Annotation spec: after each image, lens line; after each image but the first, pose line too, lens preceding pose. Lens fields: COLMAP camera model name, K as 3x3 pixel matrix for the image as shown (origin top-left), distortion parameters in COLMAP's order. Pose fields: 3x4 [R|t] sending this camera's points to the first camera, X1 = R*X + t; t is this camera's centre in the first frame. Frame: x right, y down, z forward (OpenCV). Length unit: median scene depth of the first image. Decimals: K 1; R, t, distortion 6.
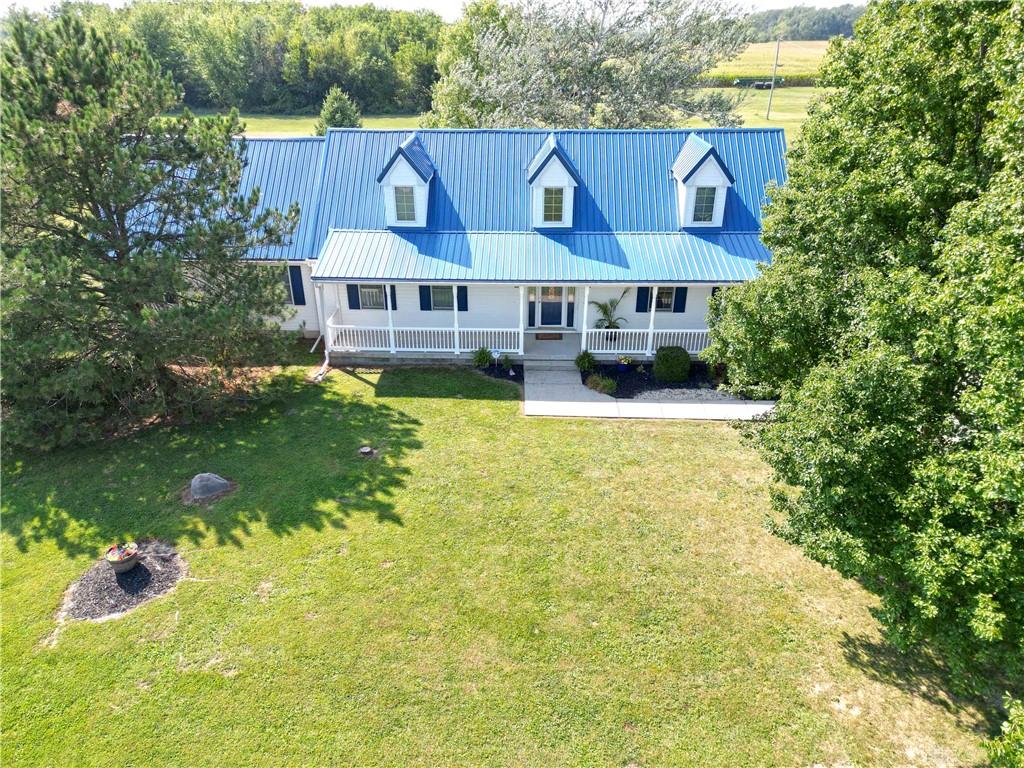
lens RADIAL K [[716.1, 0, 512.0], [0, 716.1, 384.0], [0, 0, 1]] dist [0.086091, -0.136756]
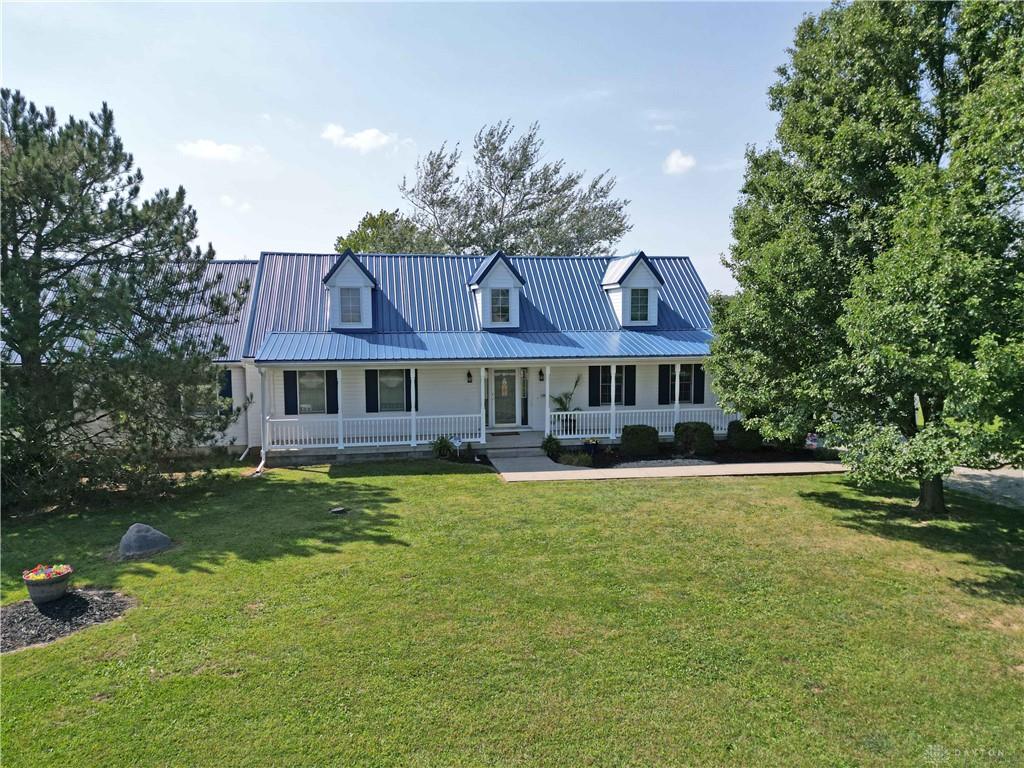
lens RADIAL K [[716.1, 0, 512.0], [0, 716.1, 384.0], [0, 0, 1]] dist [0.086091, -0.136756]
pose [[0.977757, -0.022757, 0.208504, -0.145934], [0.097899, 0.928680, -0.357728, 0.227928], [-0.185492, 0.370184, 0.910251, 0.117972]]
